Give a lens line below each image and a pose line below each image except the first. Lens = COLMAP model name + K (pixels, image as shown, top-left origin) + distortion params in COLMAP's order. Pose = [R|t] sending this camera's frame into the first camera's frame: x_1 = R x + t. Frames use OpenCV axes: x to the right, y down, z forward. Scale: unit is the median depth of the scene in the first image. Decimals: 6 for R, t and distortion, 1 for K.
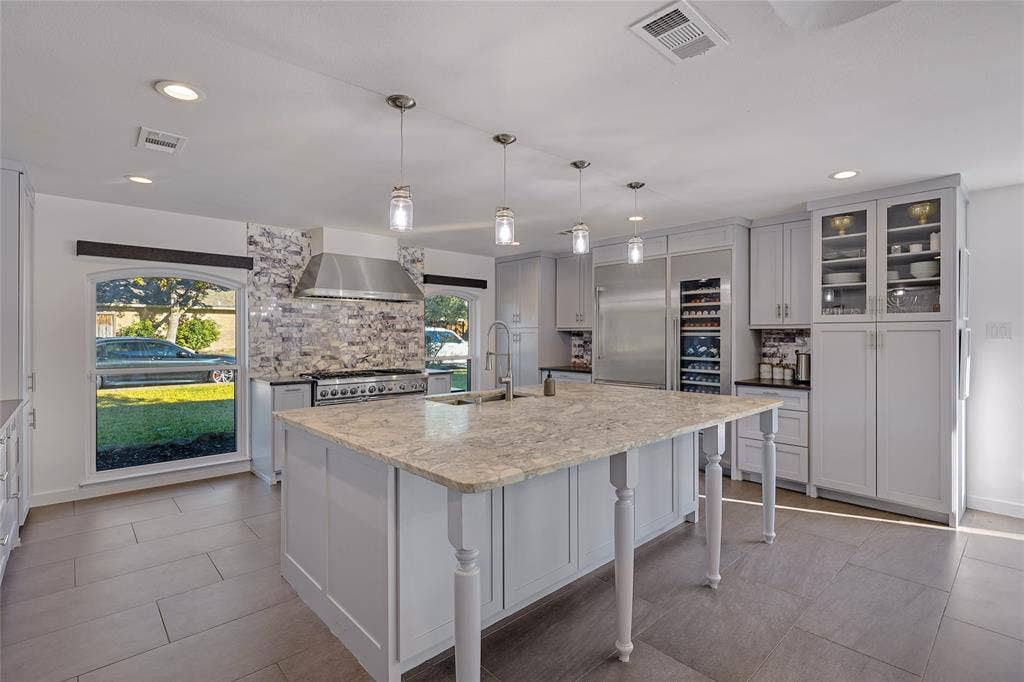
lens RADIAL K [[477.6, 0, 512.6], [0, 477.6, 338.8], [0, 0, 1]] dist [0.001181, 0.000209]
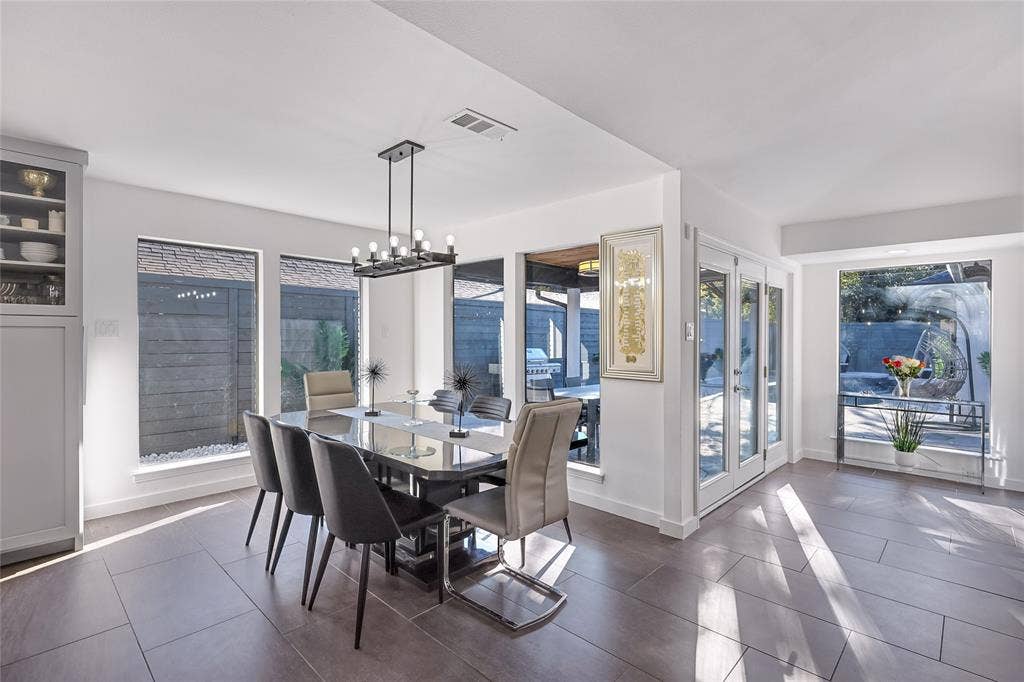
lens RADIAL K [[477.6, 0, 512.5], [0, 477.6, 338.5], [0, 0, 1]] dist [0.001181, 0.000209]
pose [[-0.063831, -0.006144, 0.997942, -0.009962], [0.002548, 0.999977, 0.006320, -0.000411], [-0.997957, 0.002946, -0.063814, 0.251861]]
